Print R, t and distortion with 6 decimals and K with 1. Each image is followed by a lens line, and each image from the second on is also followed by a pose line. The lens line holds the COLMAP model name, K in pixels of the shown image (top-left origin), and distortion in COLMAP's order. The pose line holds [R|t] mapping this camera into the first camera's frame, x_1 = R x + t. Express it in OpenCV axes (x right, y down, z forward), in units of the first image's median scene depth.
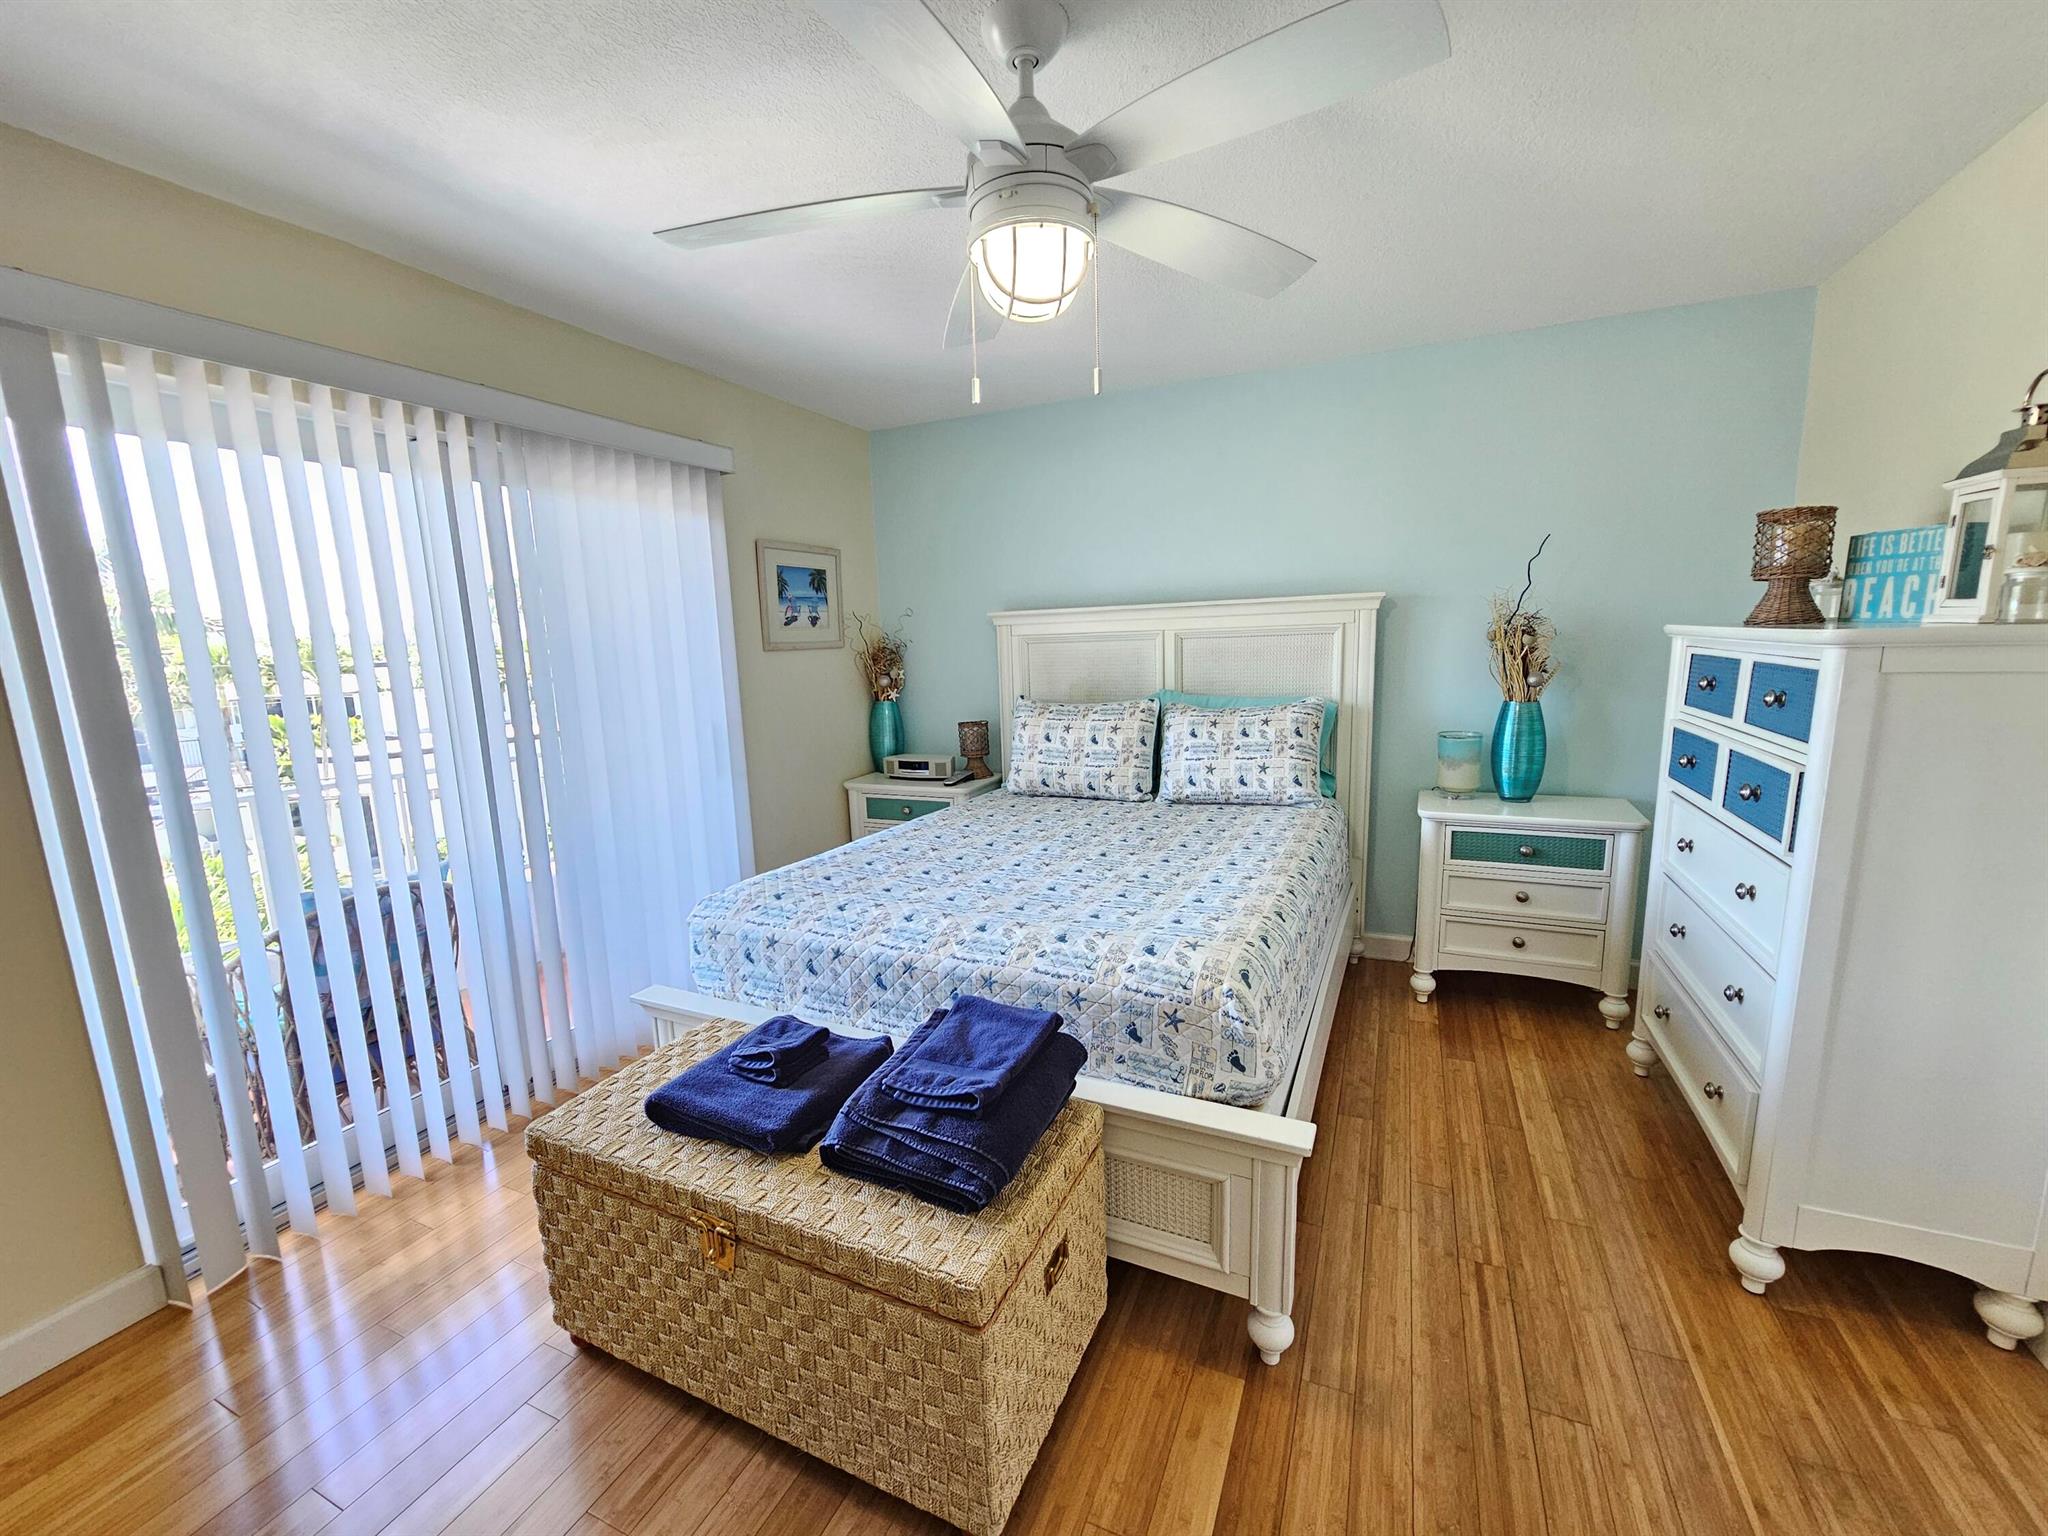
lens RADIAL K [[839.0, 0, 1016.9], [0, 839.0, 778.4], [0, 0, 1]] dist [-0.005714, 0.002408]
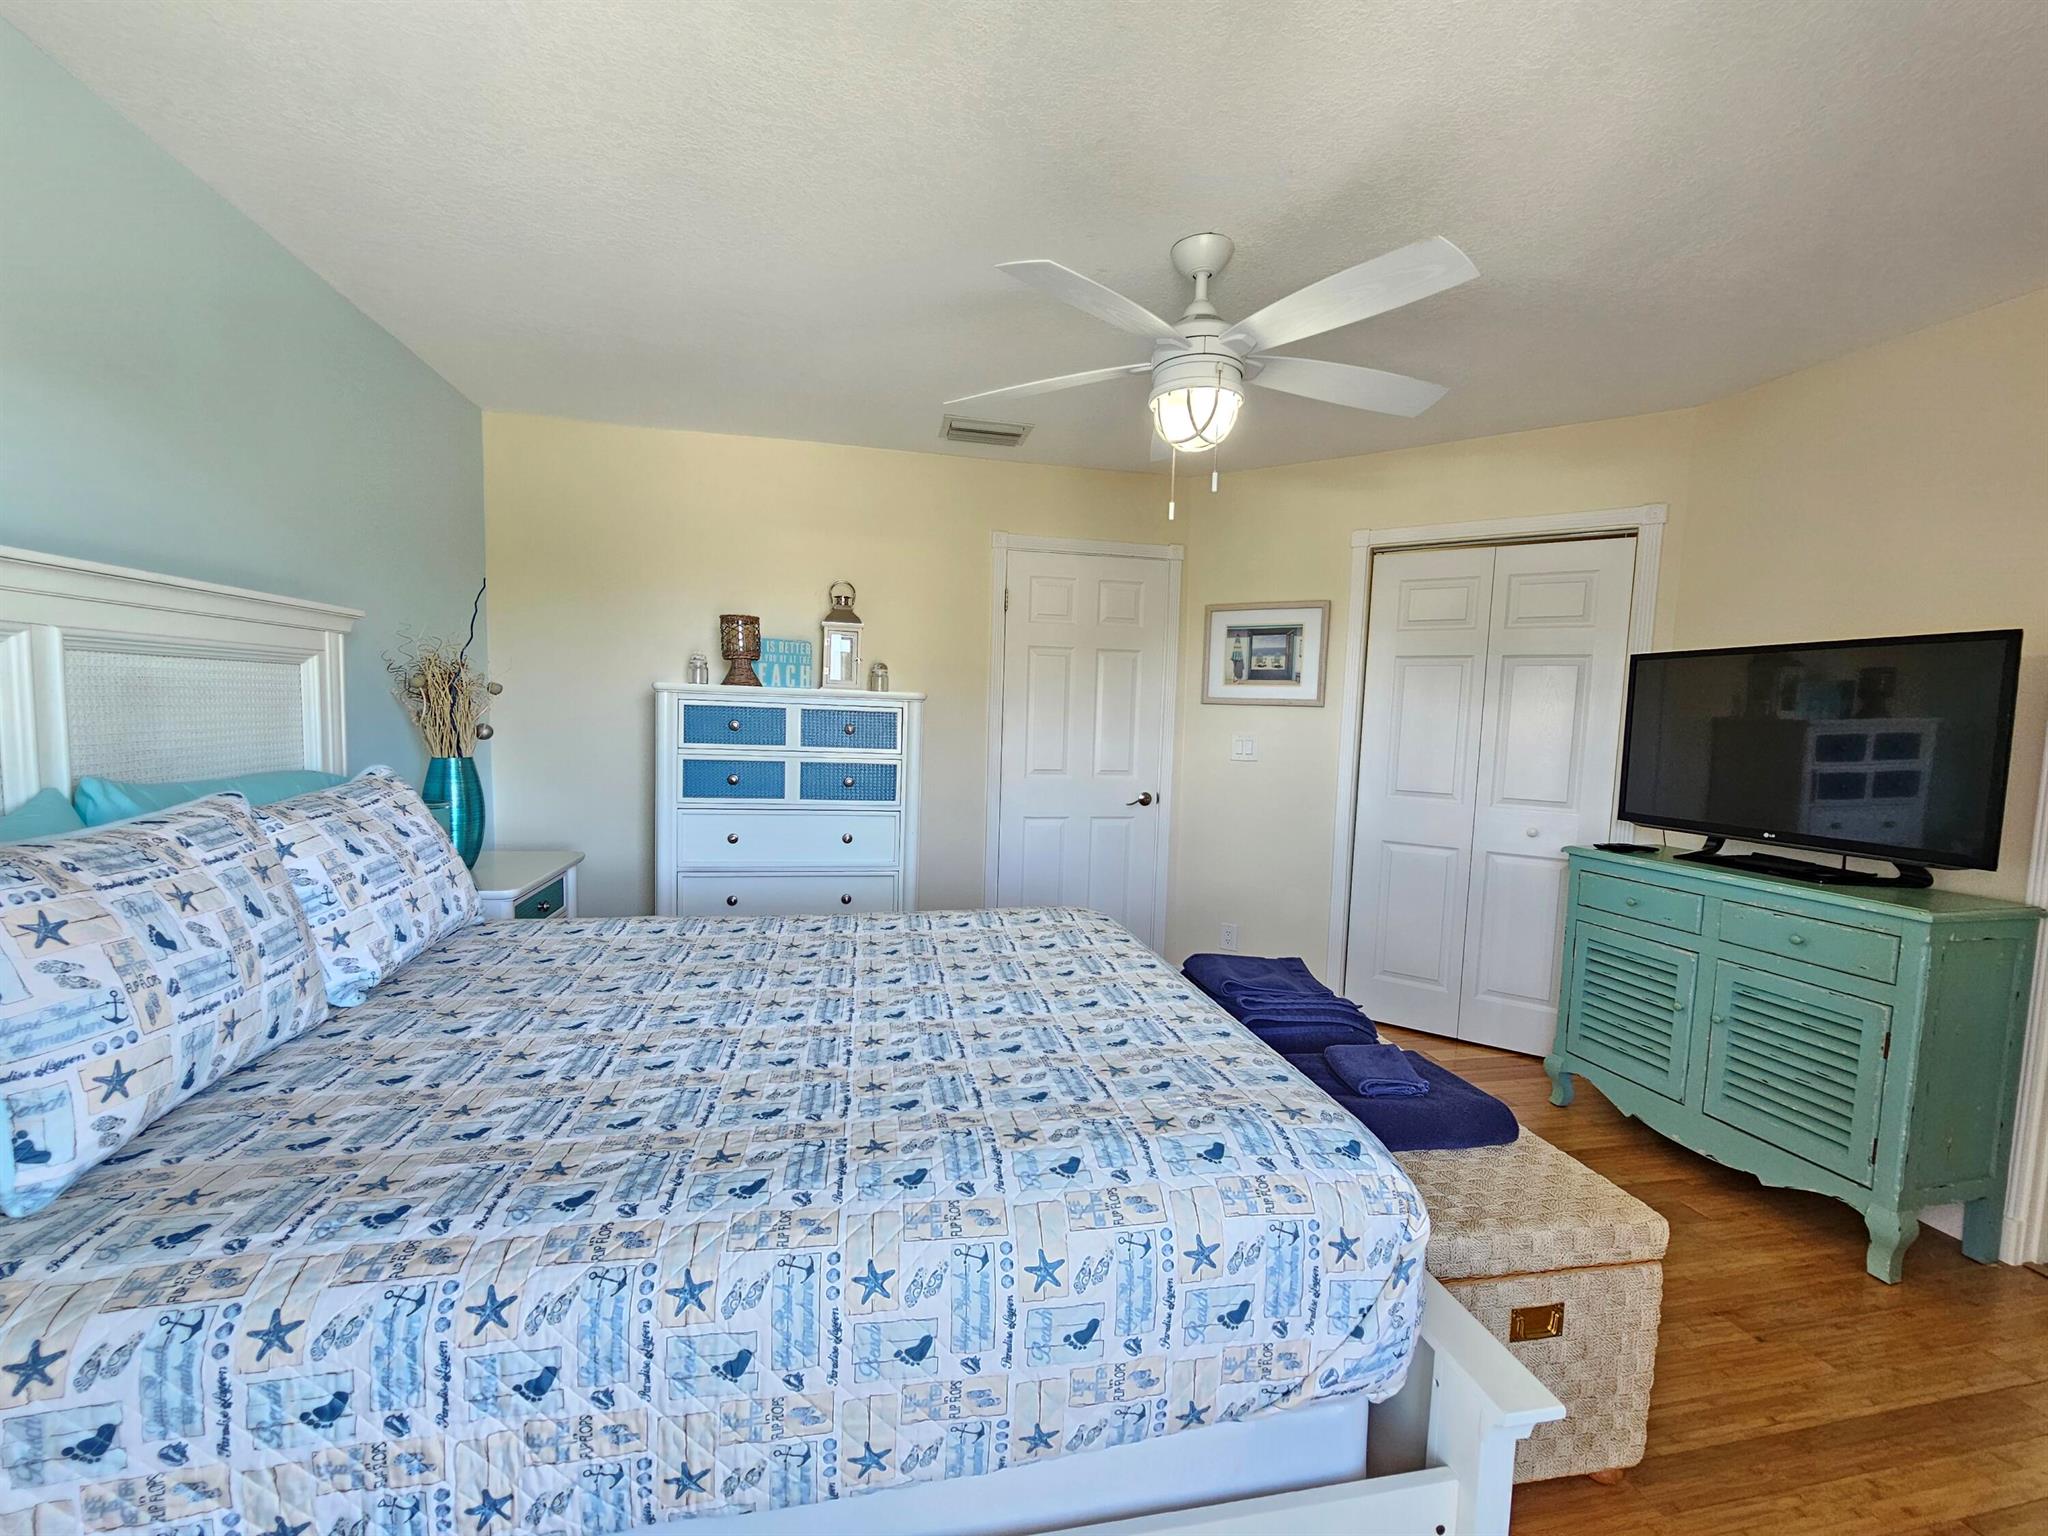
lens RADIAL K [[839.0, 0, 1014.4], [0, 839.0, 779.3], [0, 0, 1]] dist [-0.005714, 0.002408]
pose [[-0.595163, -0.049997, 0.802048, -0.397369], [0.124044, 0.980385, 0.153161, -0.113453], [-0.793974, 0.190645, -0.577287, 0.910540]]
